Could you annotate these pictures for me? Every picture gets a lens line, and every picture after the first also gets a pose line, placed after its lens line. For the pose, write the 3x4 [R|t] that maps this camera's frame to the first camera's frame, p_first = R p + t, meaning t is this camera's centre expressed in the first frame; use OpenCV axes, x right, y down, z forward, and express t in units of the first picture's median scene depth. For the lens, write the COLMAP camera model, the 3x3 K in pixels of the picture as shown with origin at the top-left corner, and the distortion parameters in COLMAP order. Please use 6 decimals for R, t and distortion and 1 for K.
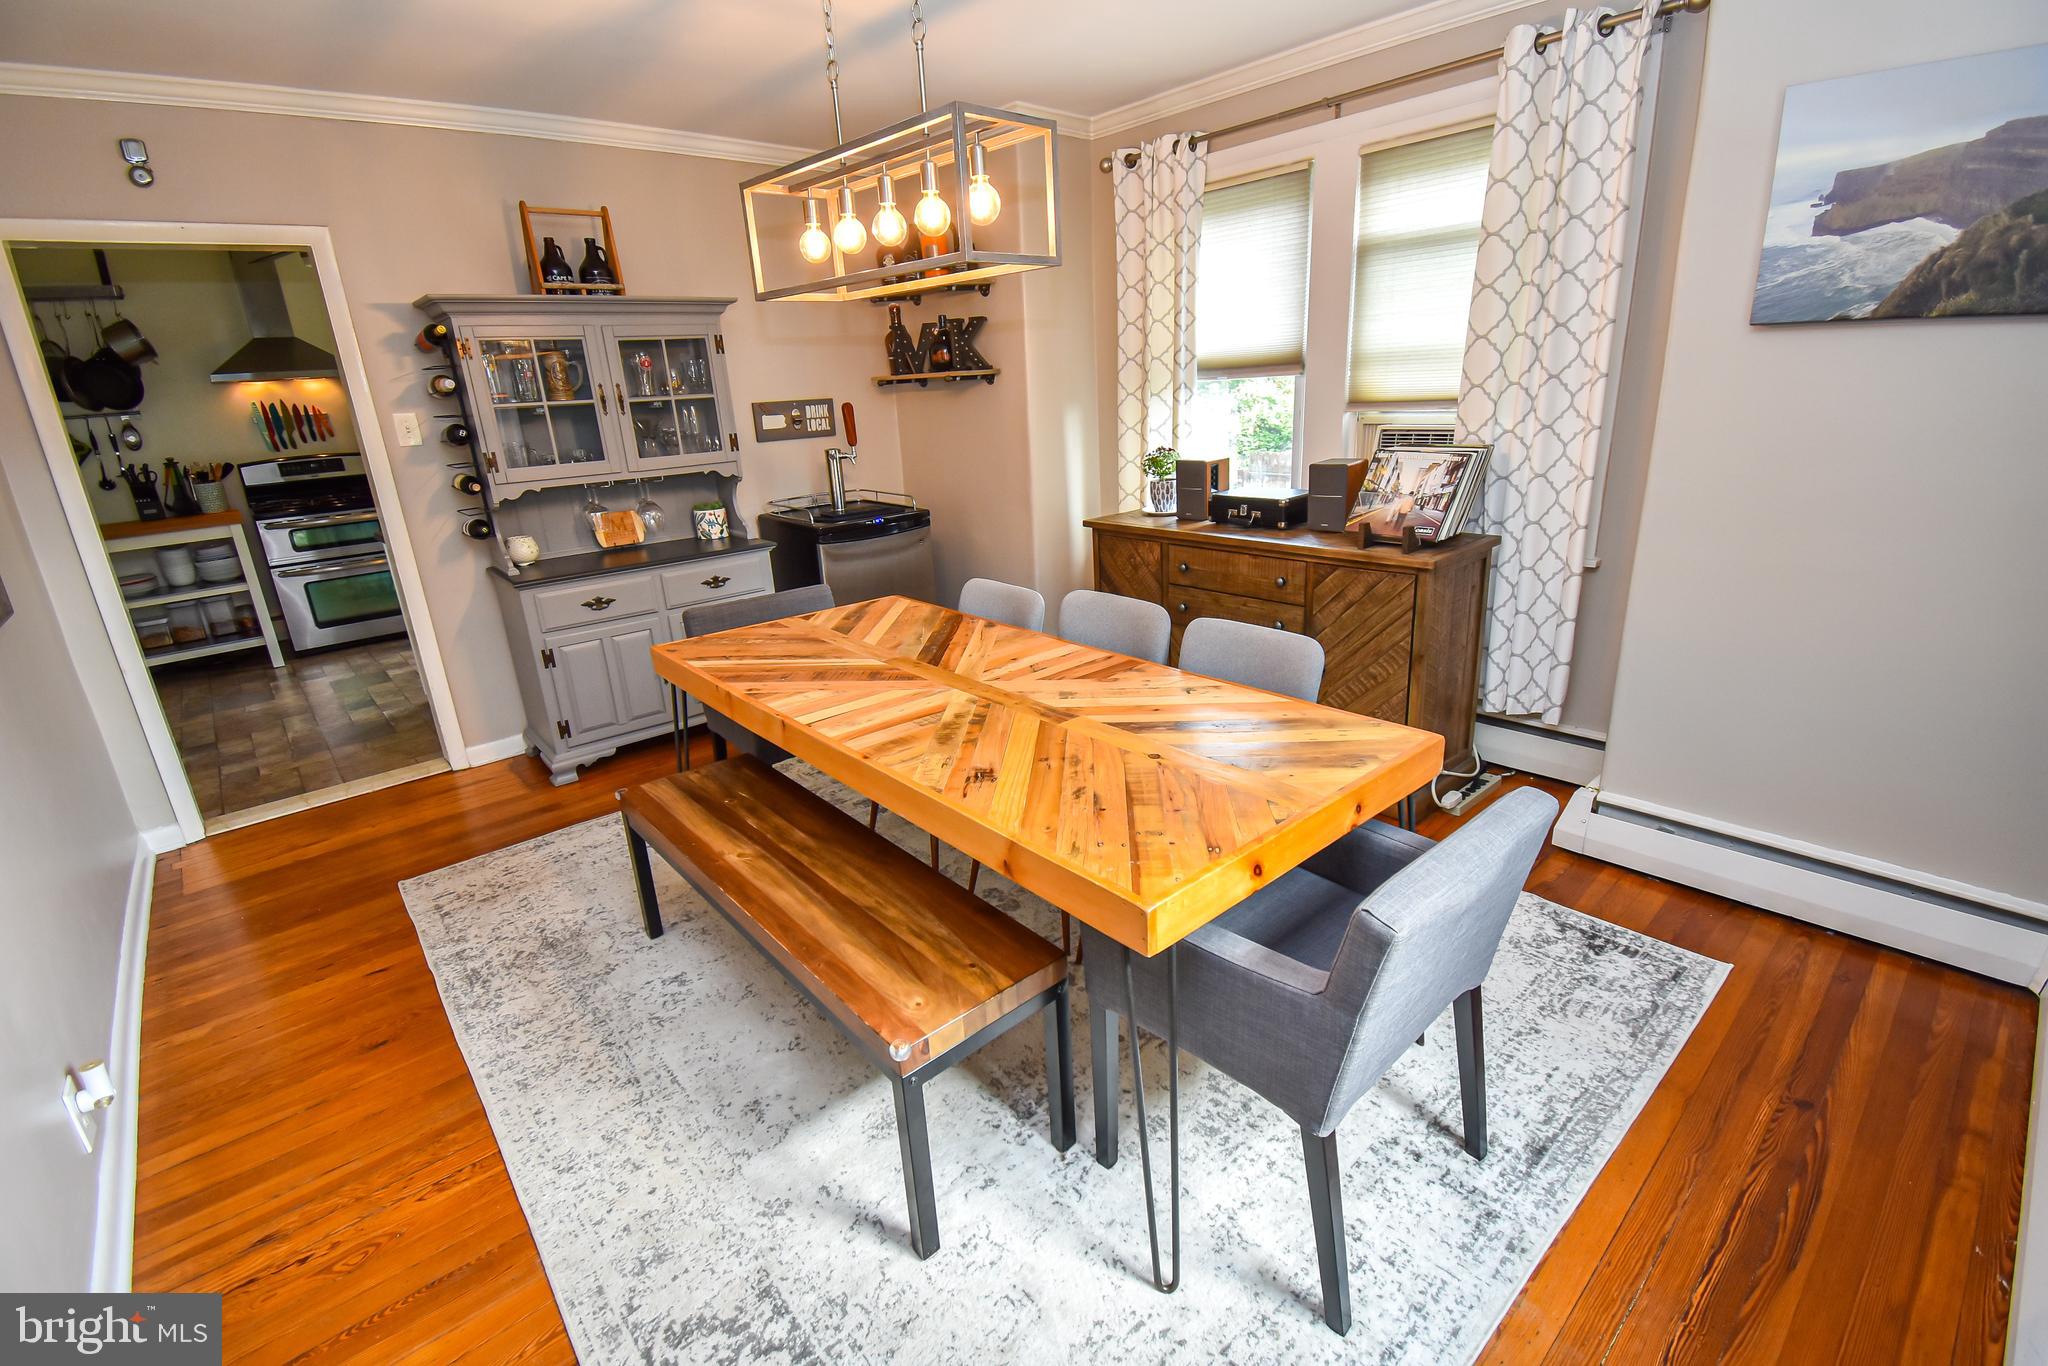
lens RADIAL K [[910.4, 0, 1016.3], [0, 910.4, 678.3], [0, 0, 1]] dist [-0.007482, -0.011204]
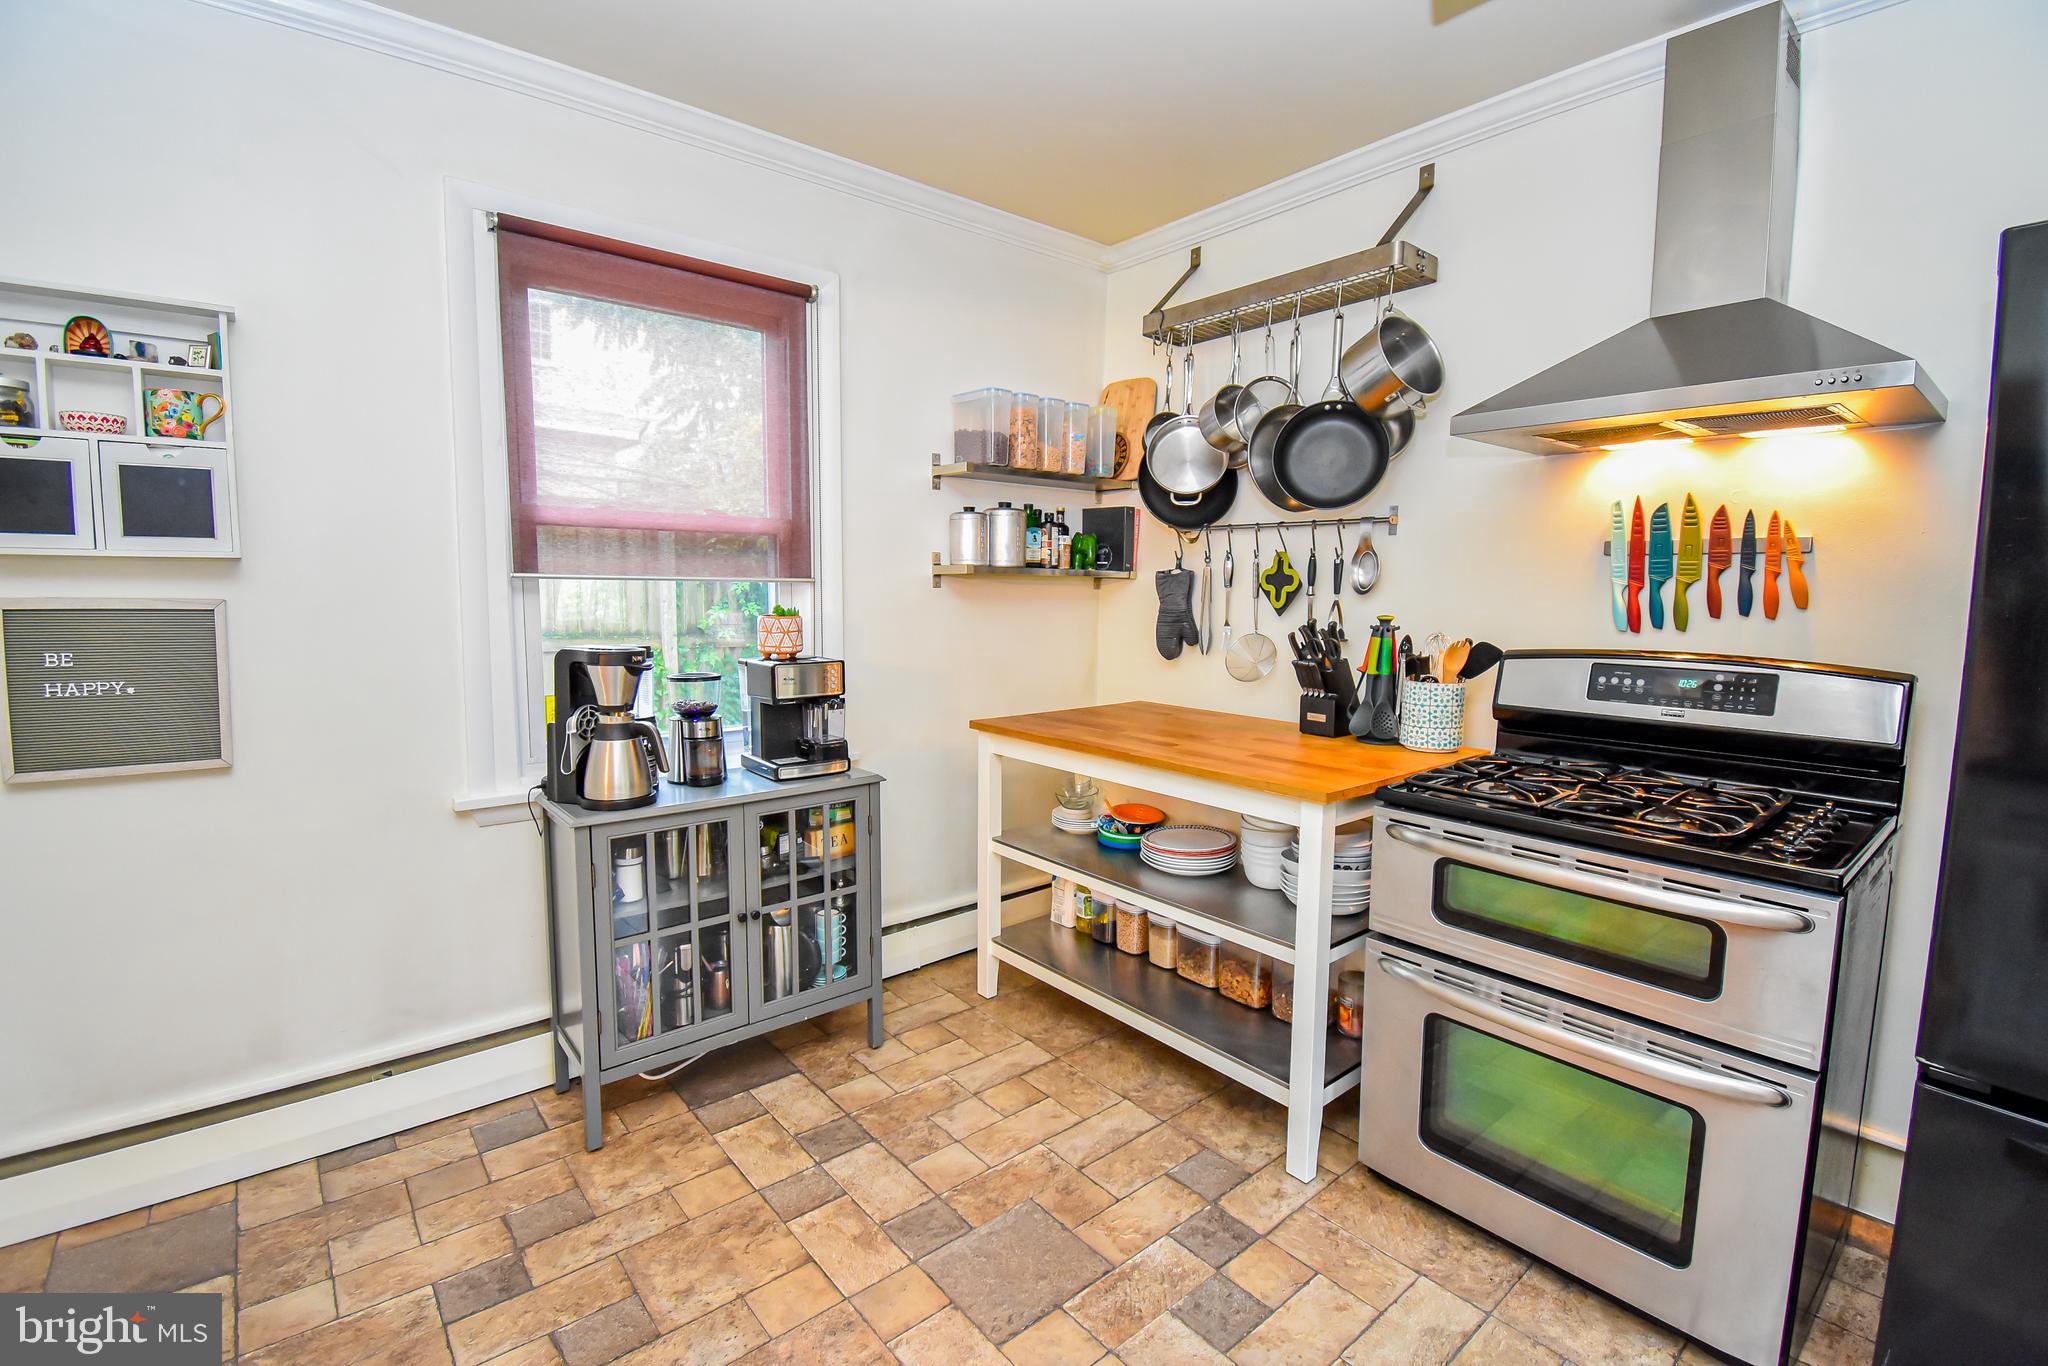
lens RADIAL K [[881.6, 0, 1025.8], [0, 881.6, 672.6], [0, 0, 1]] dist [-0.004697, -0.000820]
pose [[-0.004015, 0.144211, -0.989539, -0.491708], [-0.334391, 0.932388, 0.137239, -0.217968], [0.942426, 0.331443, 0.044479, 0.809611]]
